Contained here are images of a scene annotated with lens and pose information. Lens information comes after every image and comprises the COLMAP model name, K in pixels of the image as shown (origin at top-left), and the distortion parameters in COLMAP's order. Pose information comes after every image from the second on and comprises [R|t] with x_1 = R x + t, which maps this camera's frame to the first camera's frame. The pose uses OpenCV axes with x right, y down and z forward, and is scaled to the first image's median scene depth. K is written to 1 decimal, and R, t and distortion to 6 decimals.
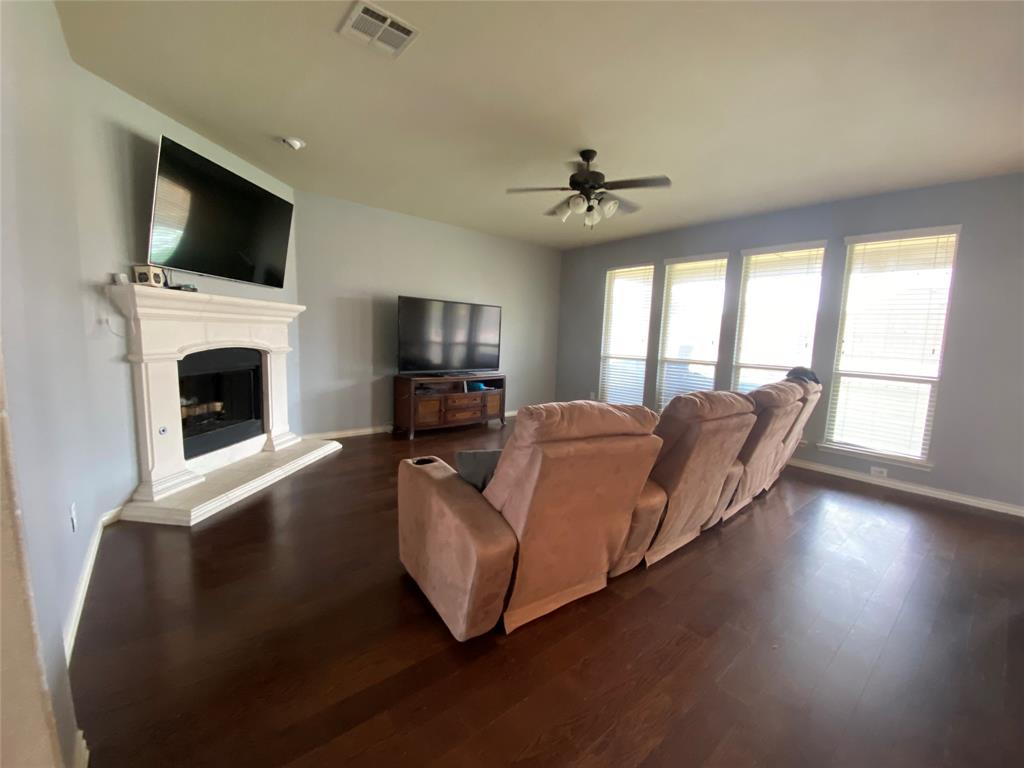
lens RADIAL K [[424.9, 0, 513.0], [0, 424.9, 381.8], [0, 0, 1]] dist [0.014472, -0.010157]
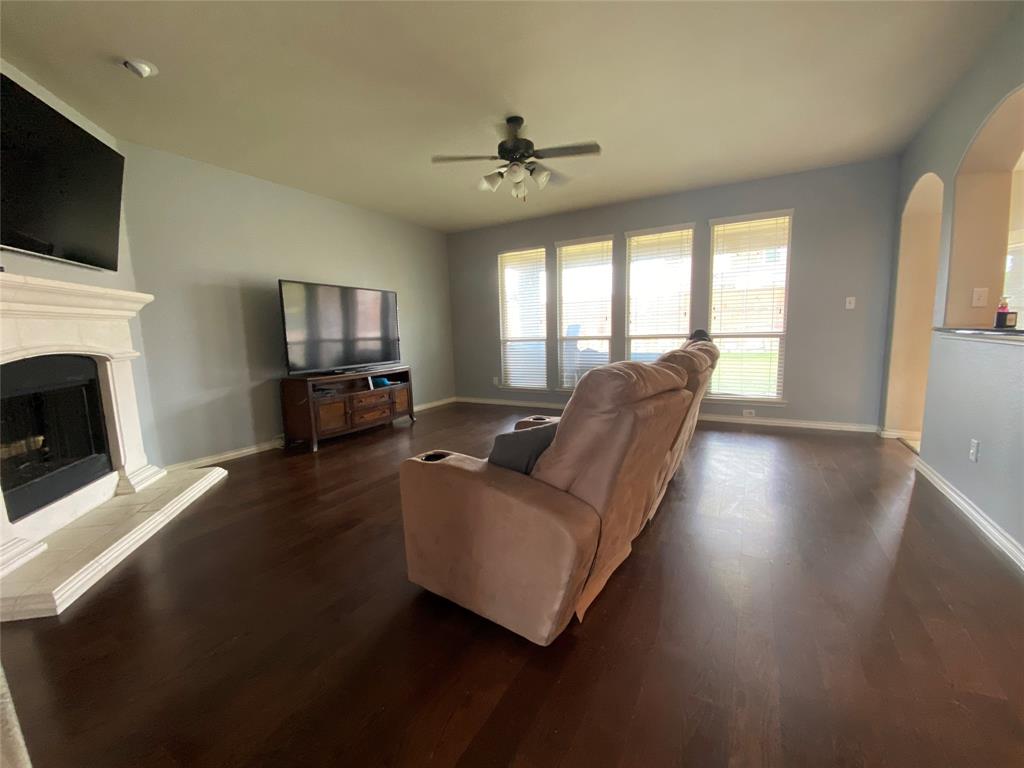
lens RADIAL K [[424.9, 0, 519.8], [0, 424.9, 382.3], [0, 0, 1]] dist [0.014472, -0.010157]
pose [[0.934878, -0.106502, 0.338617, -0.164479], [0.101039, 0.994309, 0.033775, 0.015252], [-0.340287, 0.002638, 0.940318, 0.077672]]
